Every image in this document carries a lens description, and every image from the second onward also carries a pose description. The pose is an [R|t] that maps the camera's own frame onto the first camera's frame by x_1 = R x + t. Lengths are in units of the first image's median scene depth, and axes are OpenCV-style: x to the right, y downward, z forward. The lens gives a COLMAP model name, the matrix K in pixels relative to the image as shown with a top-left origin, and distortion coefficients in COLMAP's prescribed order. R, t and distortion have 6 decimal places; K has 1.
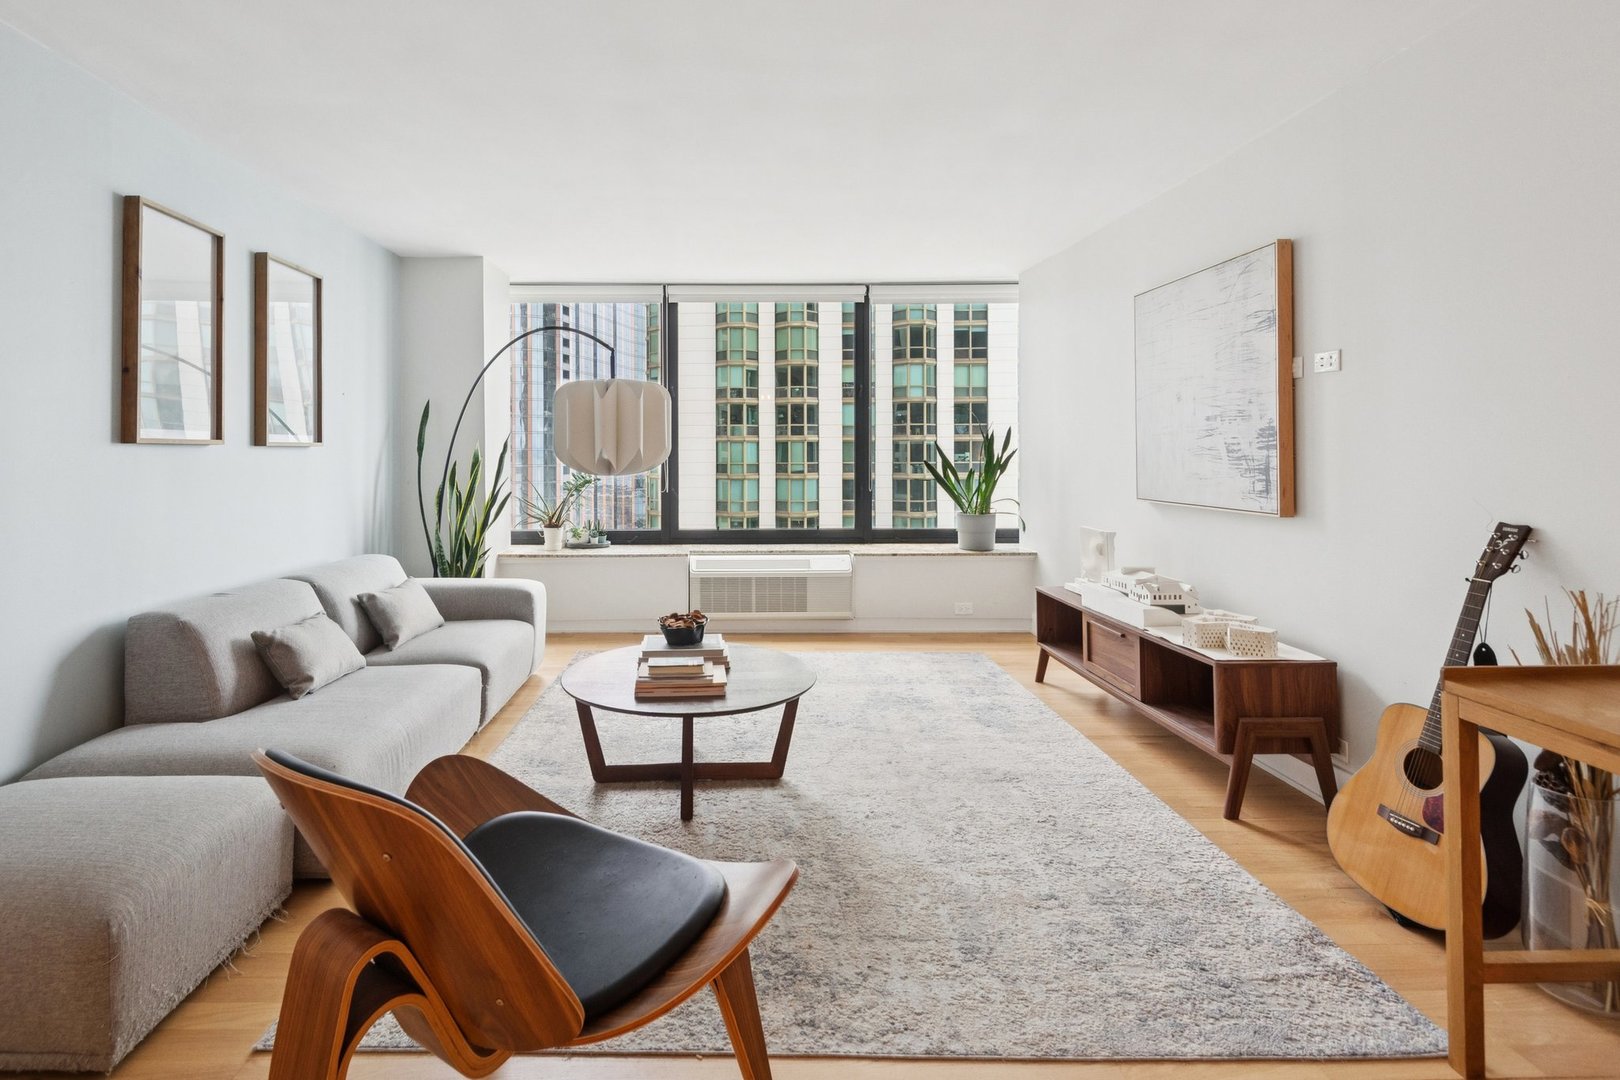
lens RADIAL K [[782.8, 0, 736.1], [0, 782.8, 463.7], [0, 0, 1]] dist [0.048024, -0.028472]
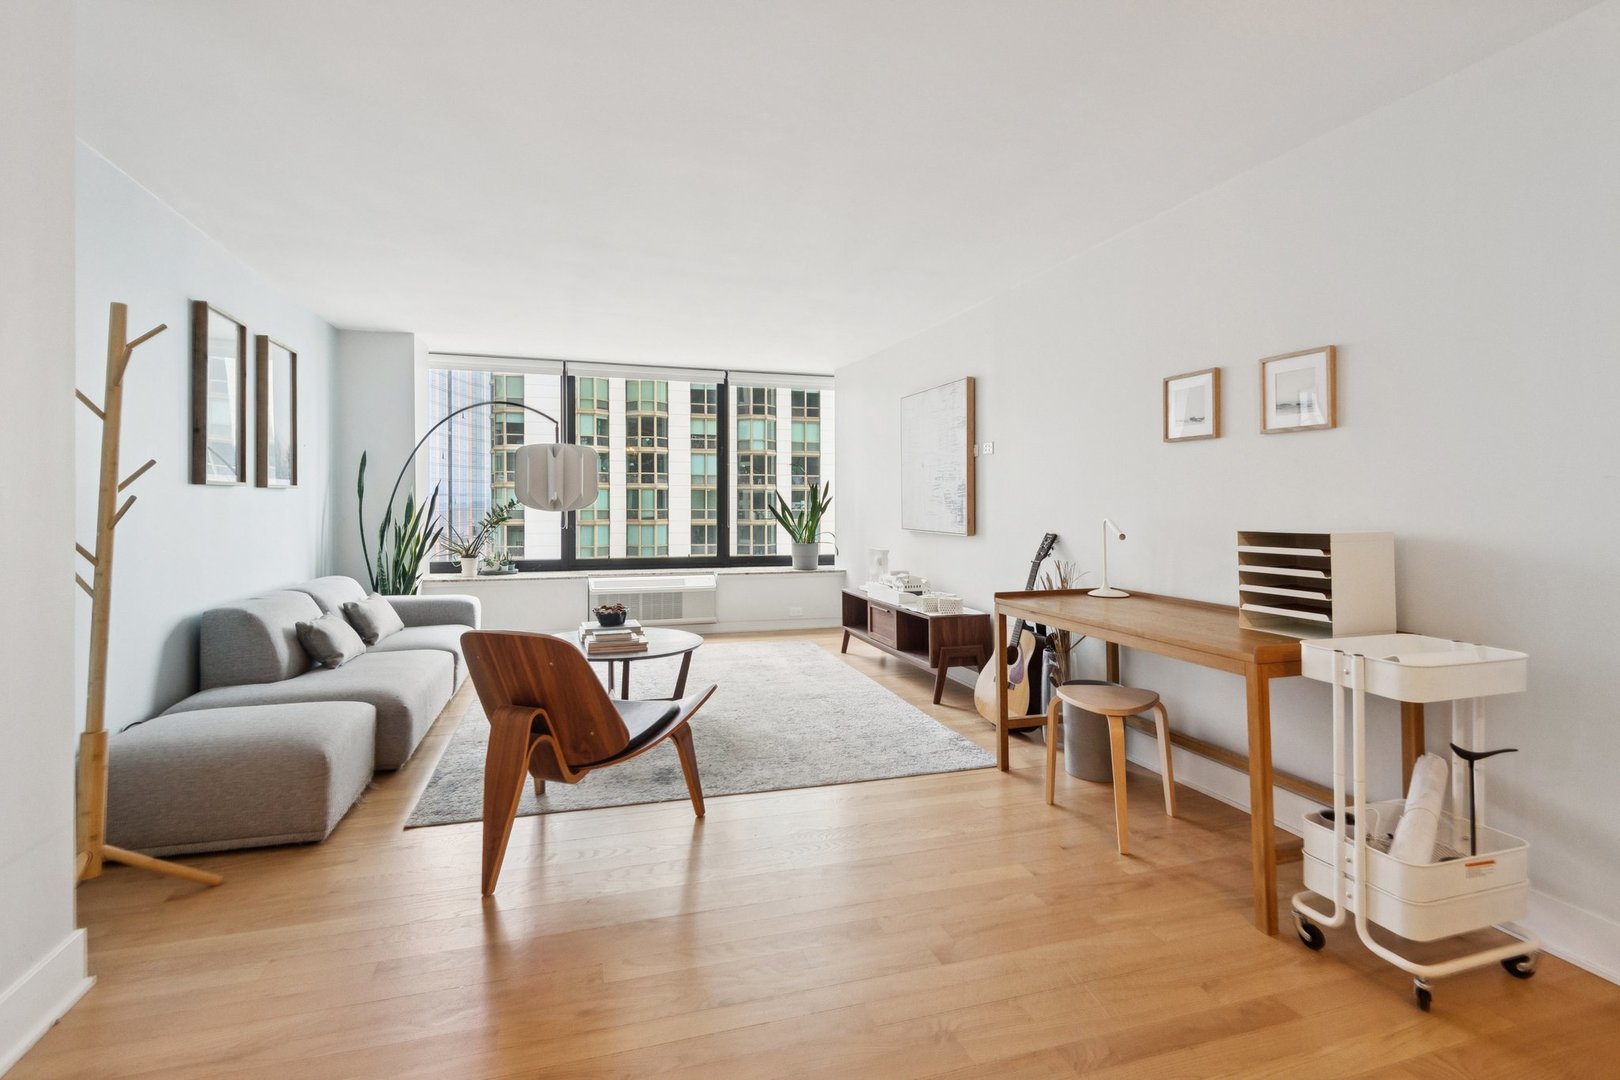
lens RADIAL K [[753.2, 0, 801.5], [0, 753.2, 518.4], [0, 0, 1]] dist [0.043655, -0.024637]
pose [[0.959945, 0.000824, 0.280186, -0.081112], [-0.003519, 0.999952, 0.009114, 0.009379], [-0.280165, -0.009735, 0.959903, -0.303743]]
